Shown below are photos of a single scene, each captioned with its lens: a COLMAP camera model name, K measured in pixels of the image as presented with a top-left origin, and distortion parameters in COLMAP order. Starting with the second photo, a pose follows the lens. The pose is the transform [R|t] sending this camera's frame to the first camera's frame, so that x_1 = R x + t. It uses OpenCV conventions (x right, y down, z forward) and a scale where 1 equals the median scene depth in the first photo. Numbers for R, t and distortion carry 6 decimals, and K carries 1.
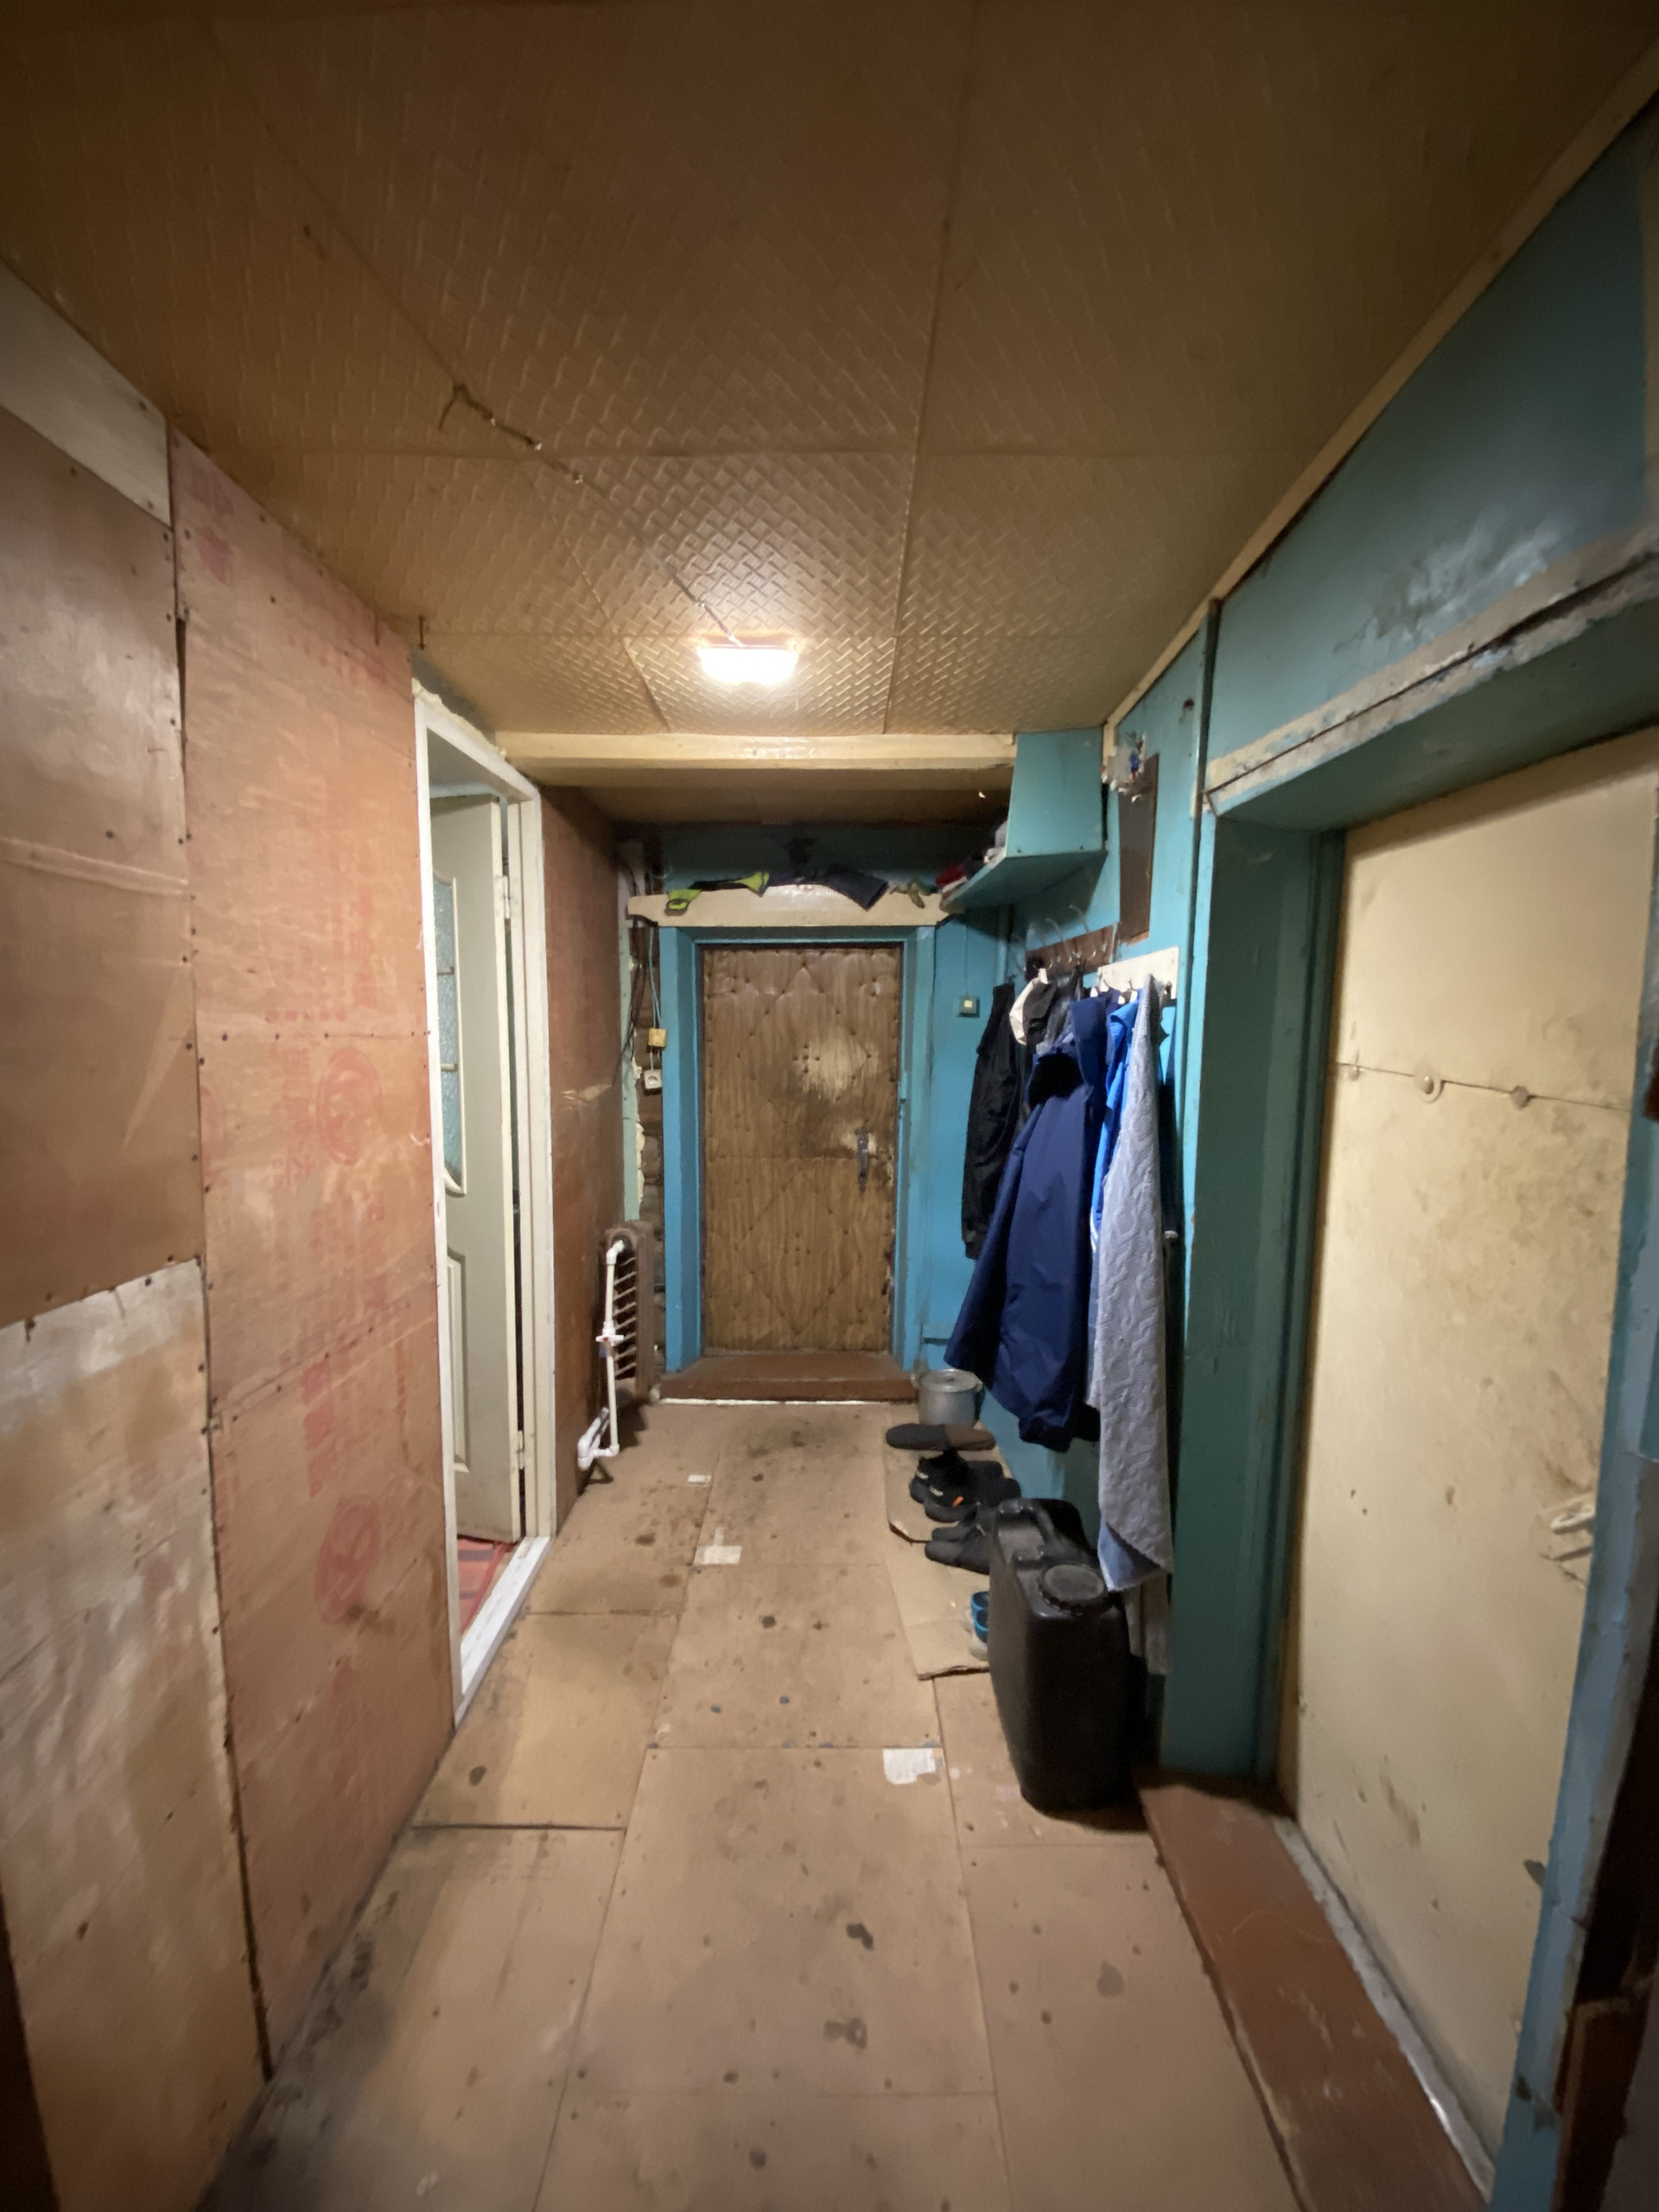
lens RADIAL K [[896.2, 0, 829.5], [0, 896.2, 1106.0], [0, 0, 1]] dist [0.037302, -0.026475]
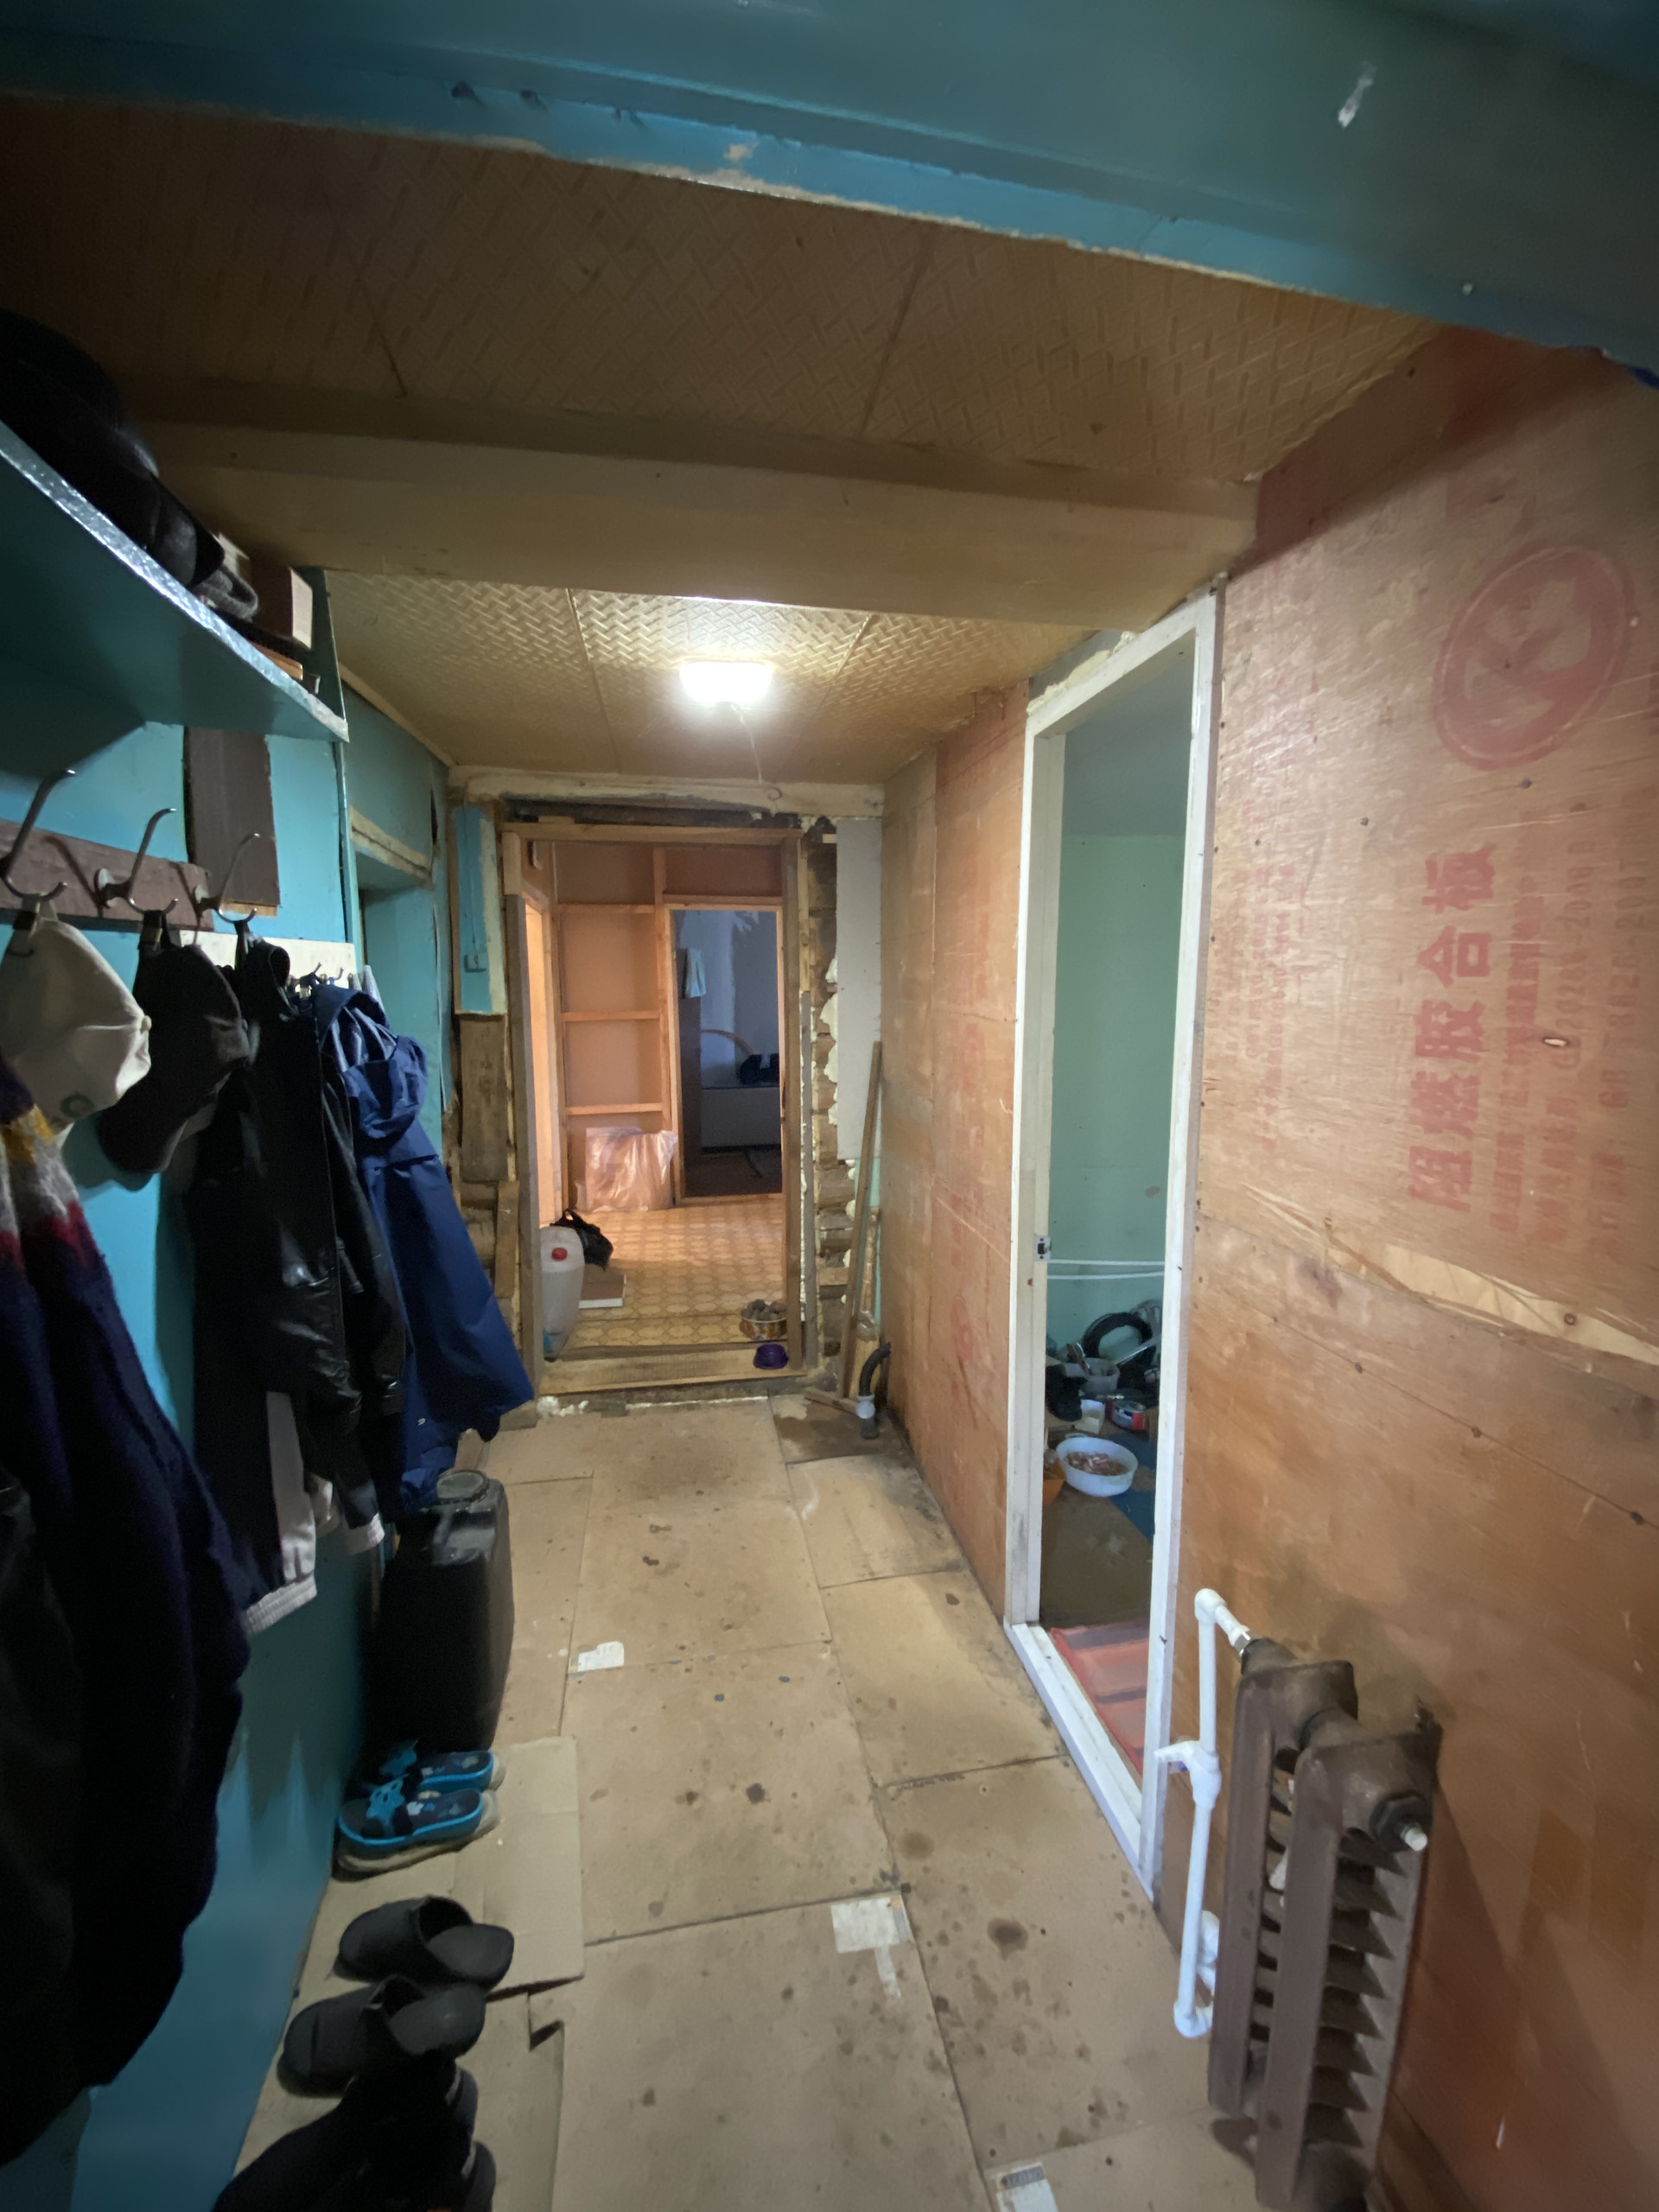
lens RADIAL K [[885.7, 0, 832.3], [0, 885.7, 1109.9], [0, 0, 1]] dist [0.037761, -0.025856]
pose [[-0.980824, 0.024802, -0.193310, 0.003009], [-0.023272, 0.969869, 0.242512, -0.204560], [0.193500, 0.242360, -0.950694, 1.757164]]
